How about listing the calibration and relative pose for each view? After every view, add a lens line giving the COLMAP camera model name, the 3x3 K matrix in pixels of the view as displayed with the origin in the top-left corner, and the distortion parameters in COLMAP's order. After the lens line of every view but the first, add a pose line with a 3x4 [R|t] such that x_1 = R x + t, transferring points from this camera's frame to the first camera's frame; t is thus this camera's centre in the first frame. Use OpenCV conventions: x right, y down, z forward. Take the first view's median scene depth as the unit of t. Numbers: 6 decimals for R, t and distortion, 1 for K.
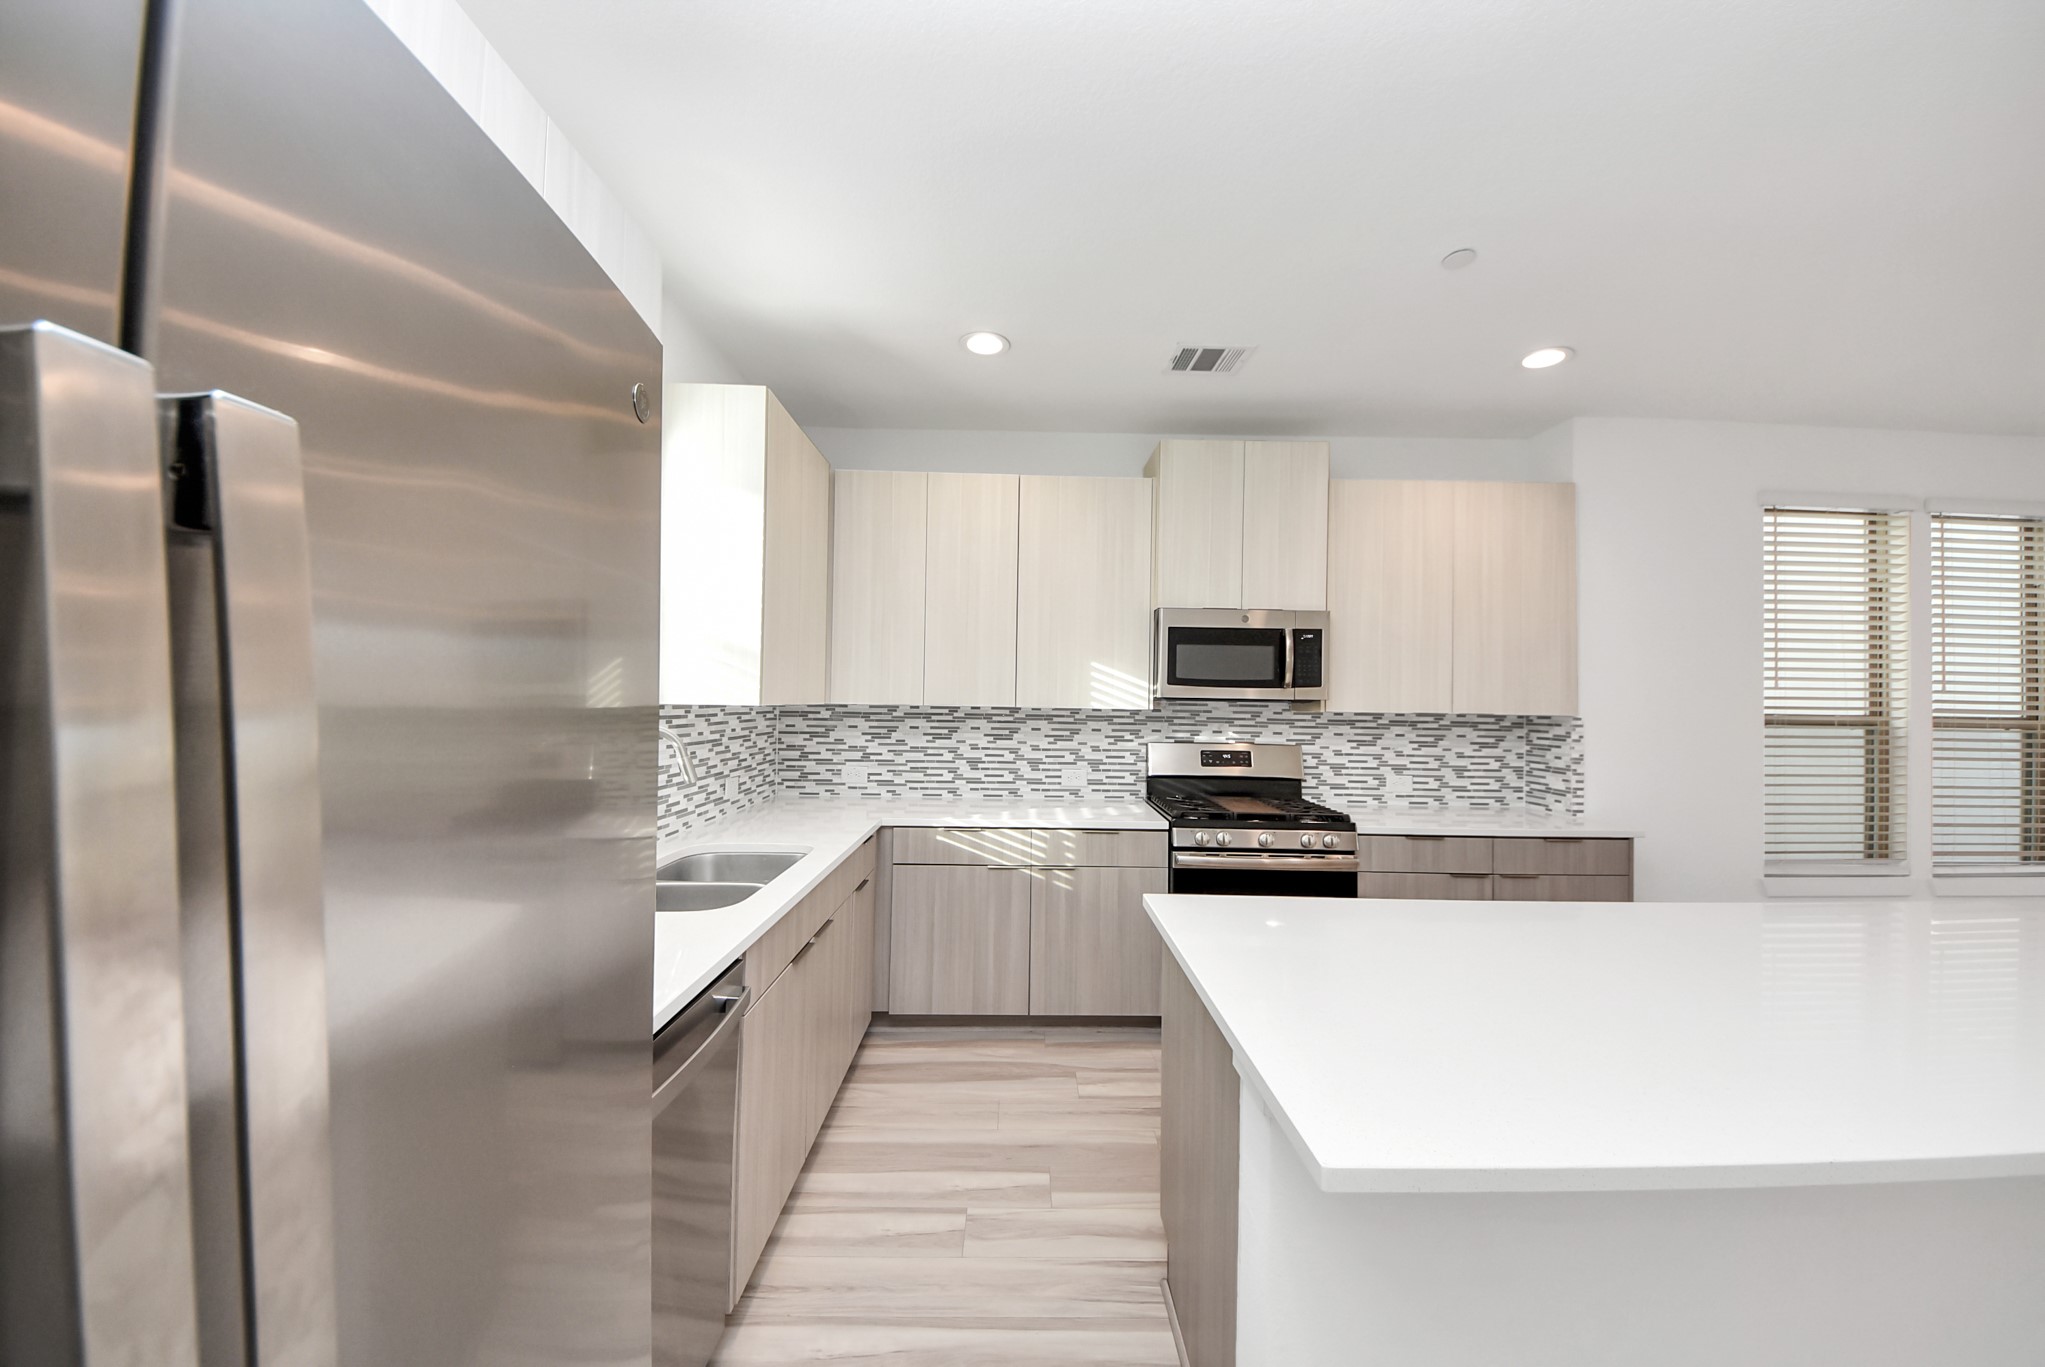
lens RADIAL K [[719.7, 0, 1022.5], [0, 719.7, 687.3], [0, 0, 1]] dist [0.036267, -0.022779]
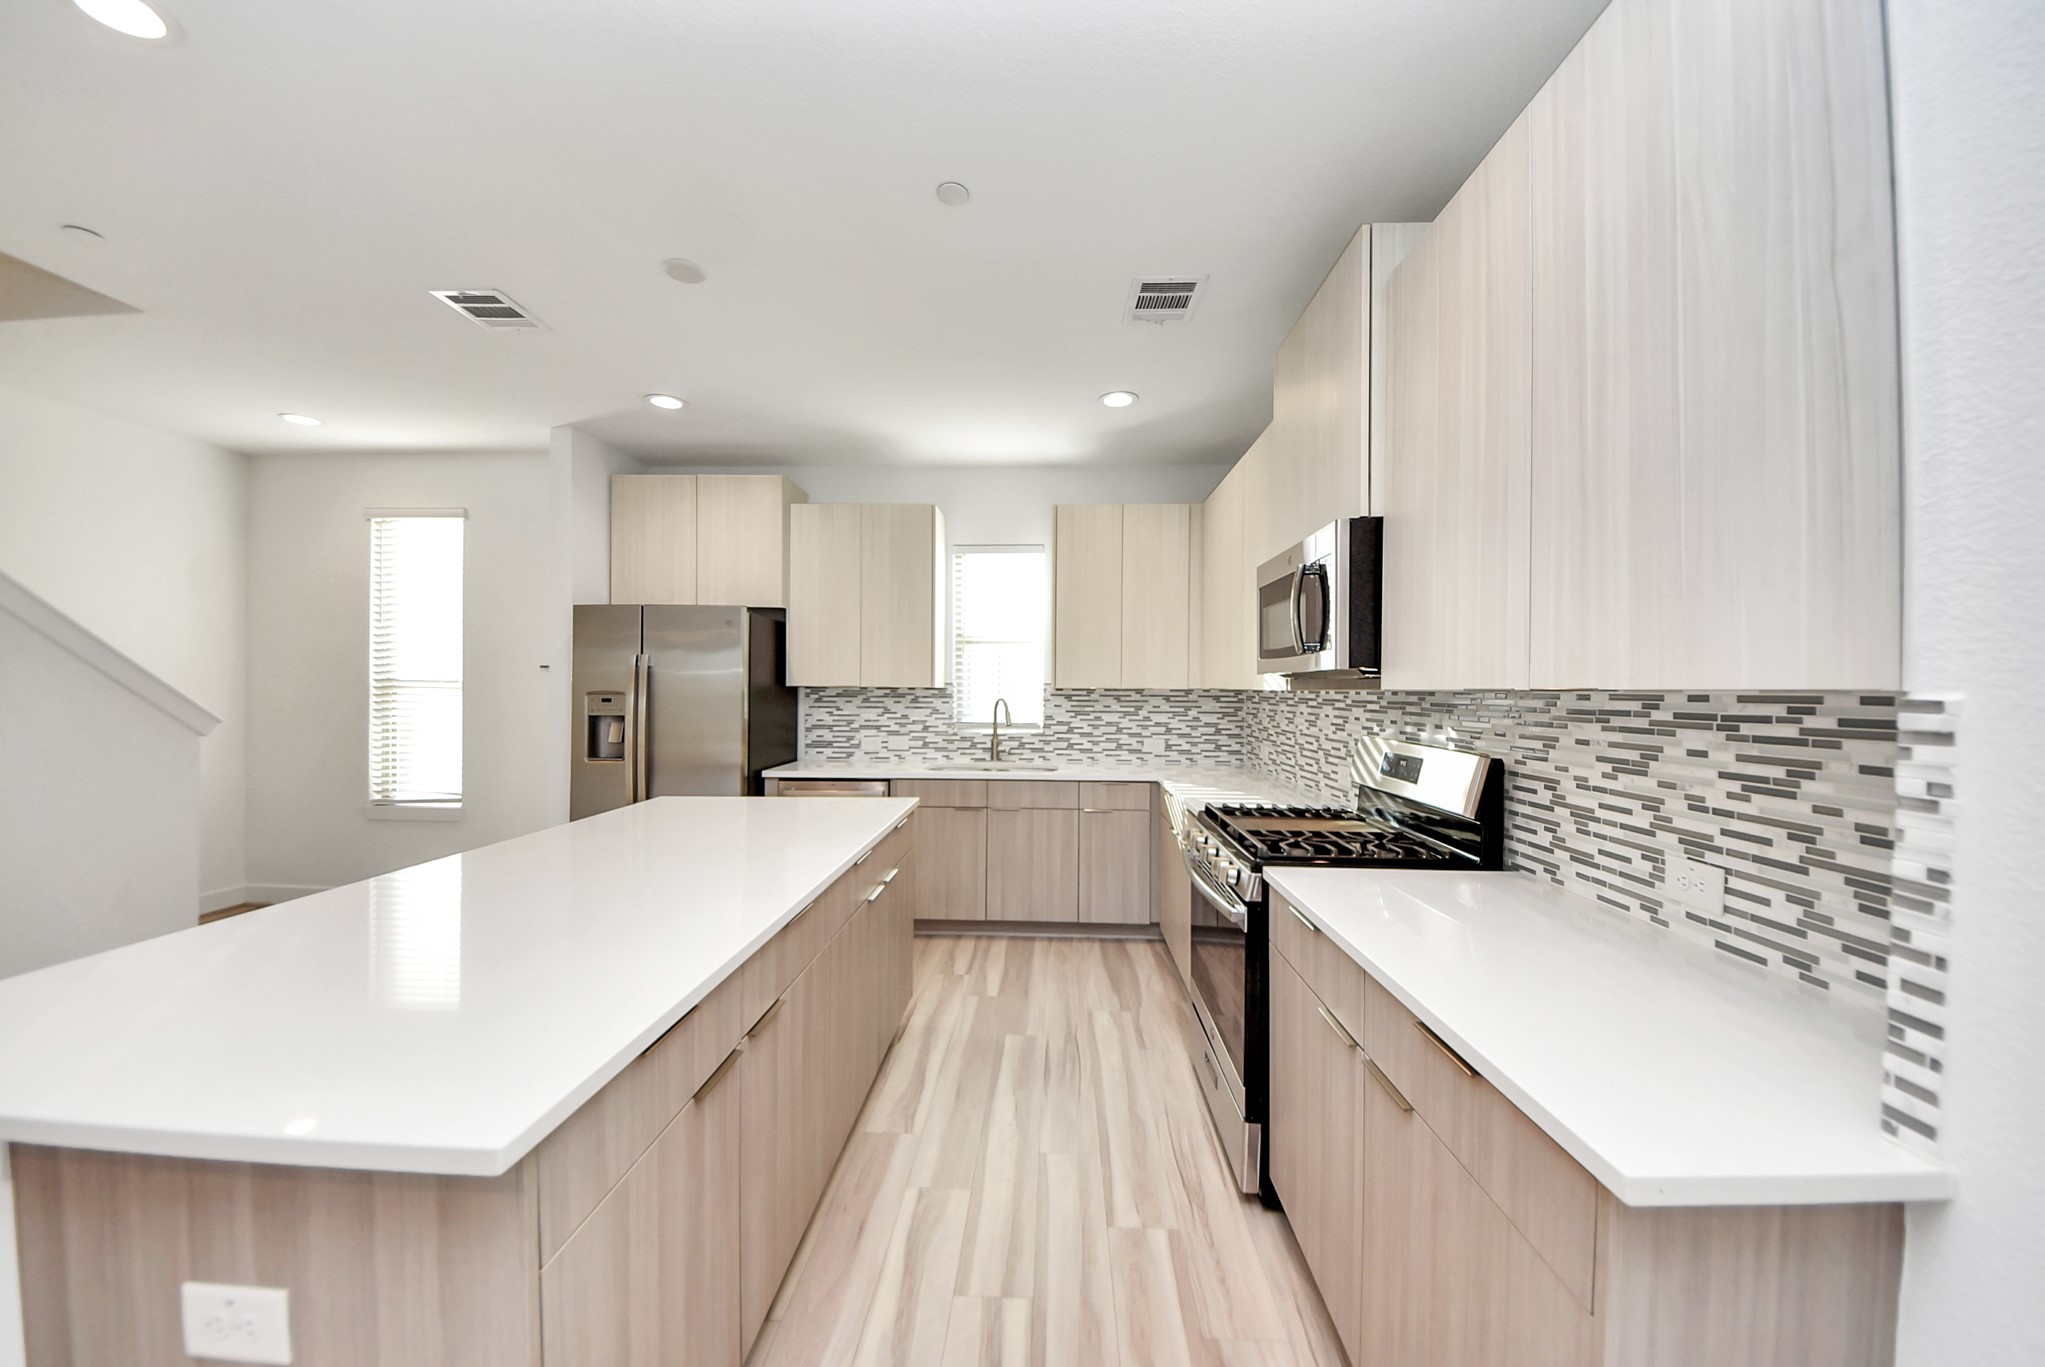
lens RADIAL K [[714.0, 0, 1028.8], [0, 714.0, 686.5], [0, 0, 1]] dist [0.036046, -0.023831]
pose [[-0.045974, -0.018210, -0.998777, 0.913312], [0.010892, 0.999765, -0.018729, 0.035829], [0.998883, -0.011739, -0.045765, 0.686235]]
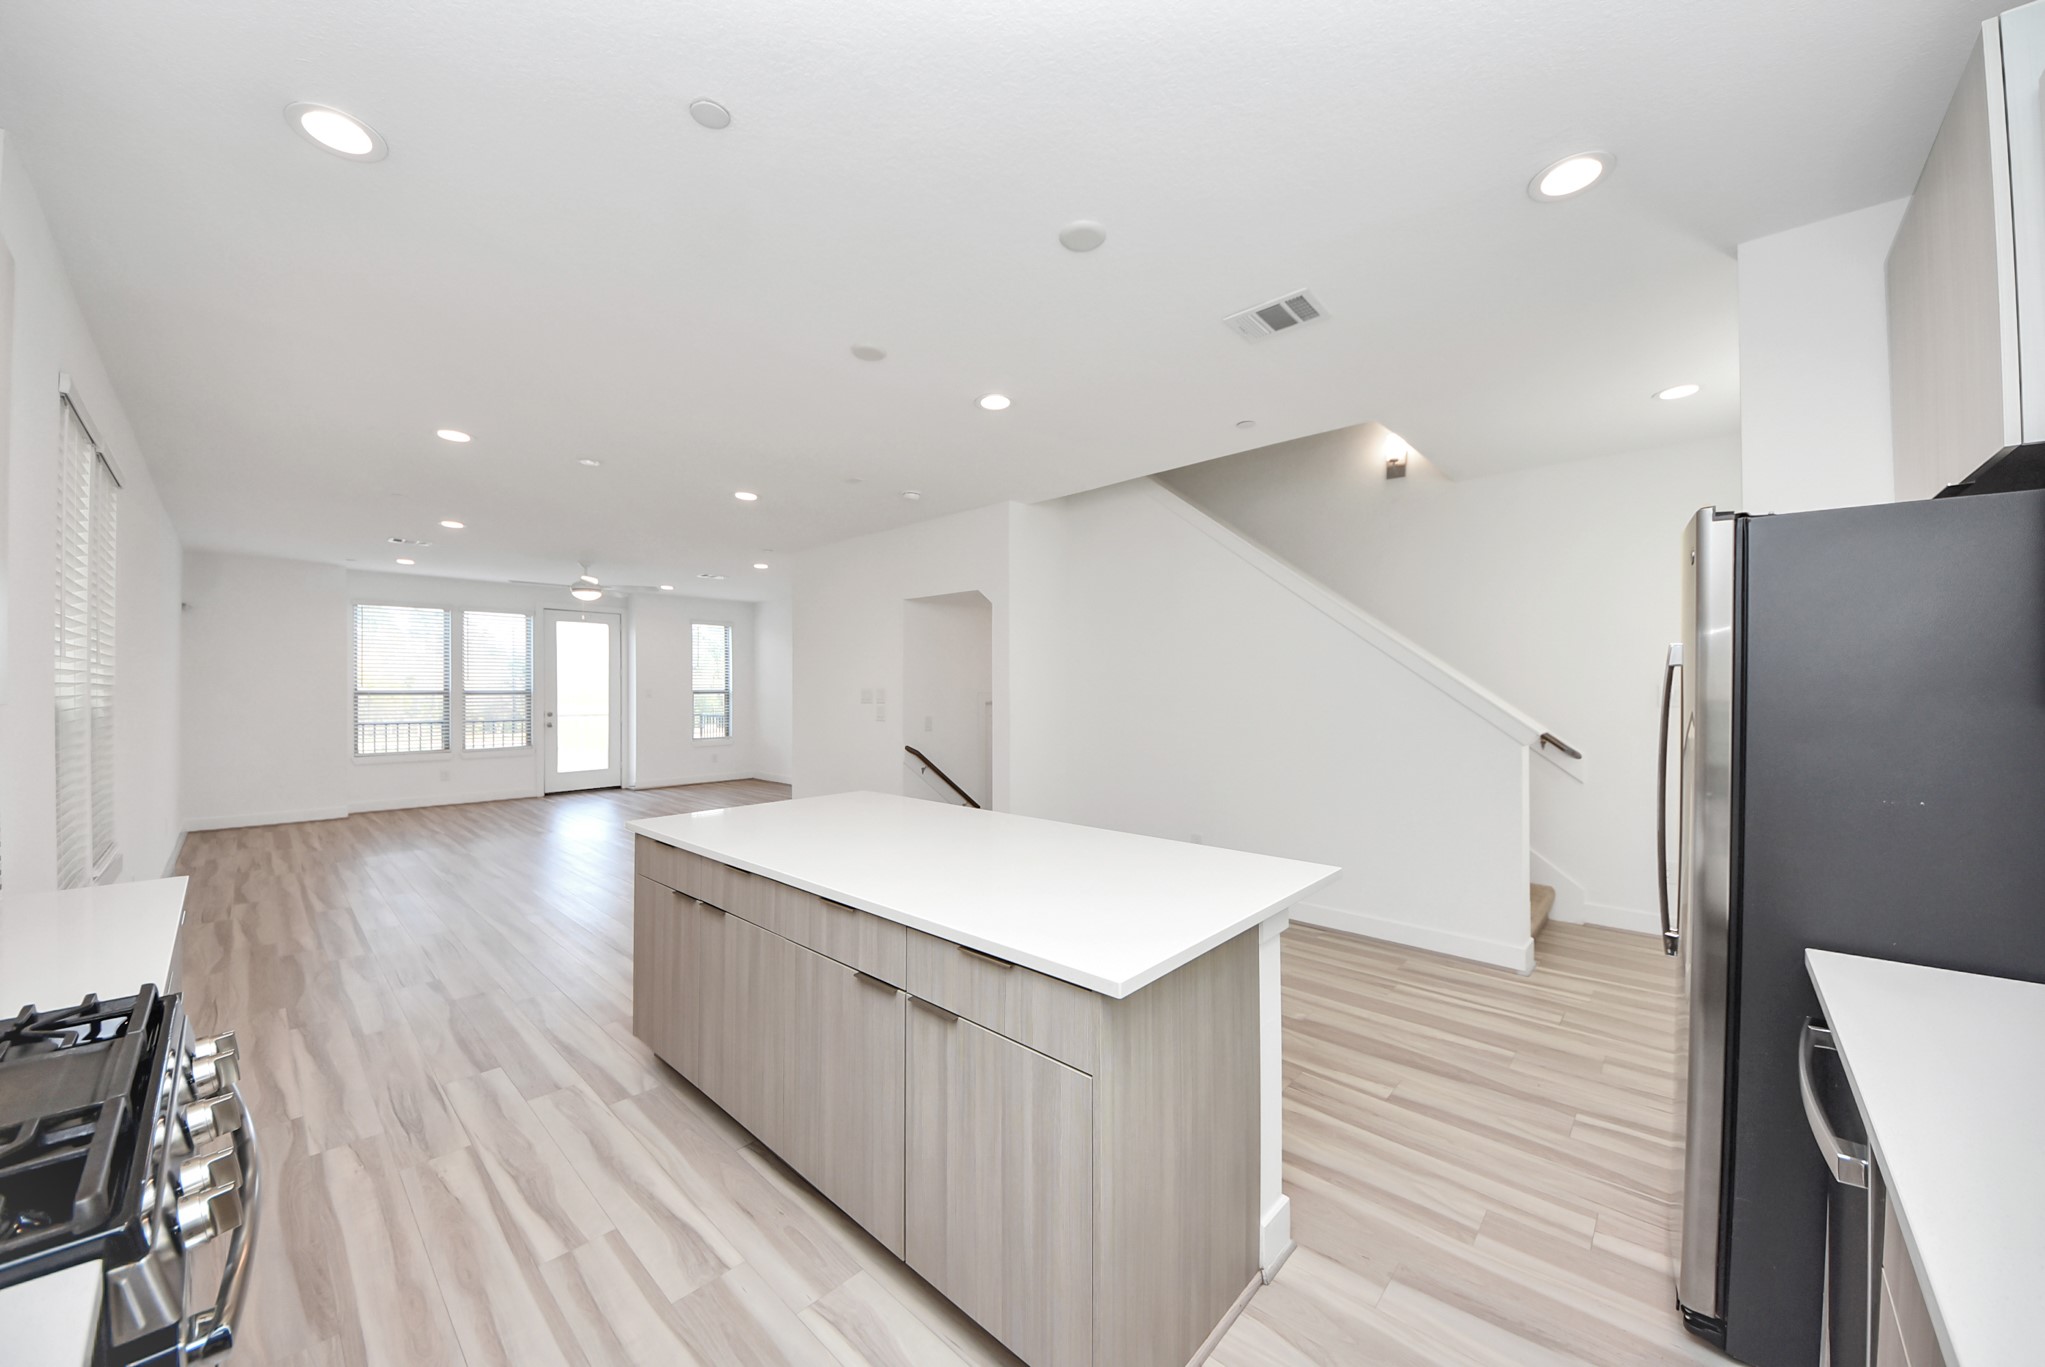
lens RADIAL K [[719.7, 0, 1022.5], [0, 719.7, 687.3], [0, 0, 1]] dist [0.036267, -0.022779]
pose [[-0.725336, -0.015778, 0.688214, -0.114797], [-0.024656, 0.999691, -0.003067, 0.008989], [-0.687953, -0.019193, -0.725501, 0.803496]]
